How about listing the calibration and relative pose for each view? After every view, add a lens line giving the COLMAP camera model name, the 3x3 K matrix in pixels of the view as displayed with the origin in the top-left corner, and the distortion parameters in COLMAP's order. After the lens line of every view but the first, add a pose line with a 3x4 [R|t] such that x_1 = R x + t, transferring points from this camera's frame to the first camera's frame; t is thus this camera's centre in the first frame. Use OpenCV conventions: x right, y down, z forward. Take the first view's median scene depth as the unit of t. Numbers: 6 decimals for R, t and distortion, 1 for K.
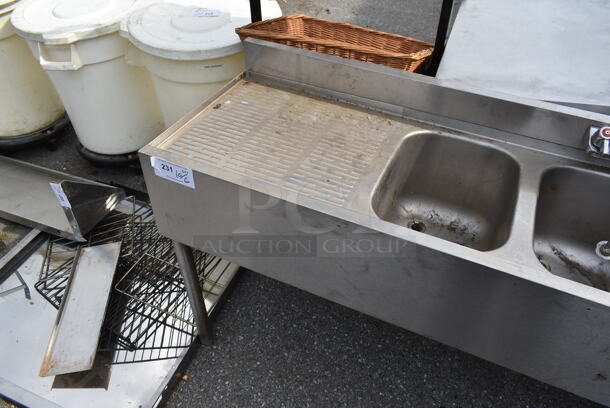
lens RADIAL K [[471.4, 0, 304.6], [0, 471.4, 204.2], [0, 0, 1]] dist [-0.009235, -0.005288]
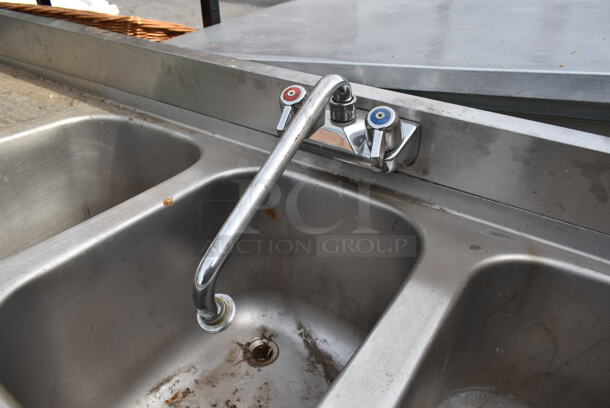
lens RADIAL K [[471.4, 0, 303.1], [0, 471.4, 204.1], [0, 0, 1]] dist [-0.009235, -0.005288]
pose [[0.988744, 0.084930, -0.123173, 0.608289], [-0.107479, 0.975911, -0.189856, 0.059374], [0.104081, 0.200958, 0.974055, 0.416436]]
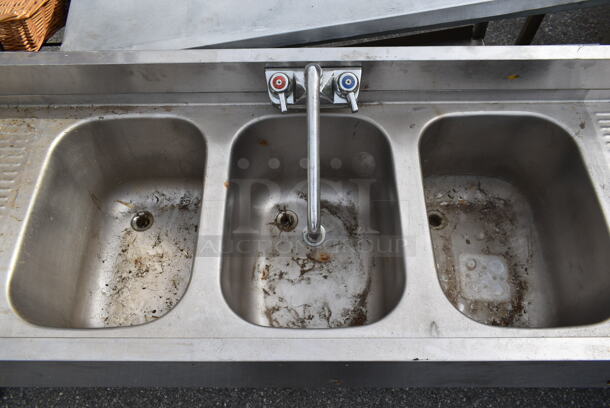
lens RADIAL K [[471.4, 0, 305.7], [0, 471.4, 205.8], [0, 0, 1]] dist [-0.009235, -0.005288]
pose [[0.907251, -0.384575, 0.170289, 0.396657], [0.306669, 0.881954, 0.357928, -0.194148], [-0.287837, -0.272508, 0.918090, 0.199689]]
